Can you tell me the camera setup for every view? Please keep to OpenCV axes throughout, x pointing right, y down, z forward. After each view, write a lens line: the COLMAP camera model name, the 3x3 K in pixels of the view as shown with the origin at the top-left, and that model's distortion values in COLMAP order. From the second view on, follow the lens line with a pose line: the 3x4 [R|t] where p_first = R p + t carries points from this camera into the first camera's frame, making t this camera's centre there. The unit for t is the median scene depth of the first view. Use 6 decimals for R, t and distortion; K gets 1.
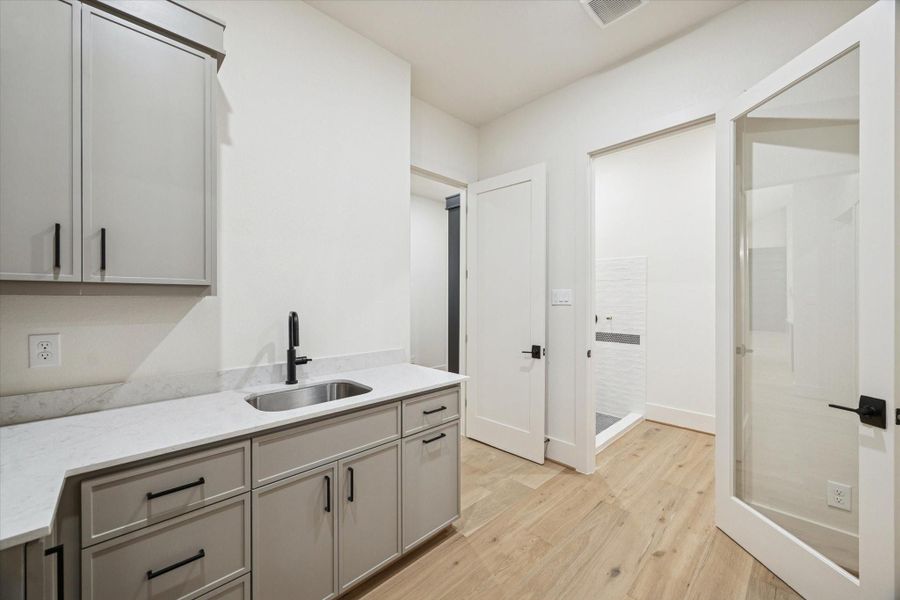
lens RADIAL K [[347.5, 0, 450.0], [0, 347.5, 300.0], [0, 0, 1]] dist [0.000422, 0.000058]
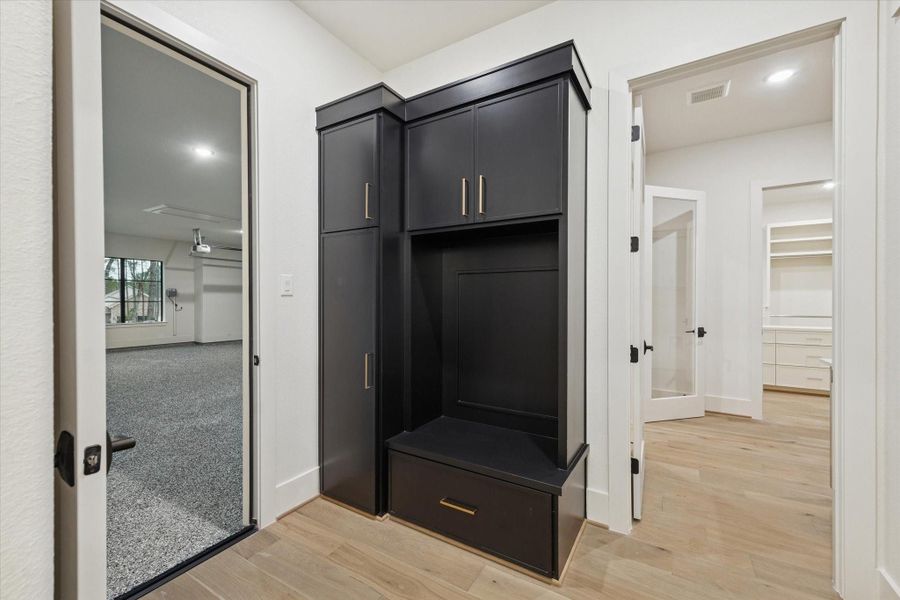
lens RADIAL K [[366.0, 0, 453.6], [0, 366.0, 315.6], [0, 0, 1]] dist [0.001459, 0.000278]
pose [[-0.256581, -0.010364, 0.966467, -0.665567], [0.005293, 0.999912, 0.012128, 0.091649], [-0.966508, 0.008227, -0.256504, 2.184939]]
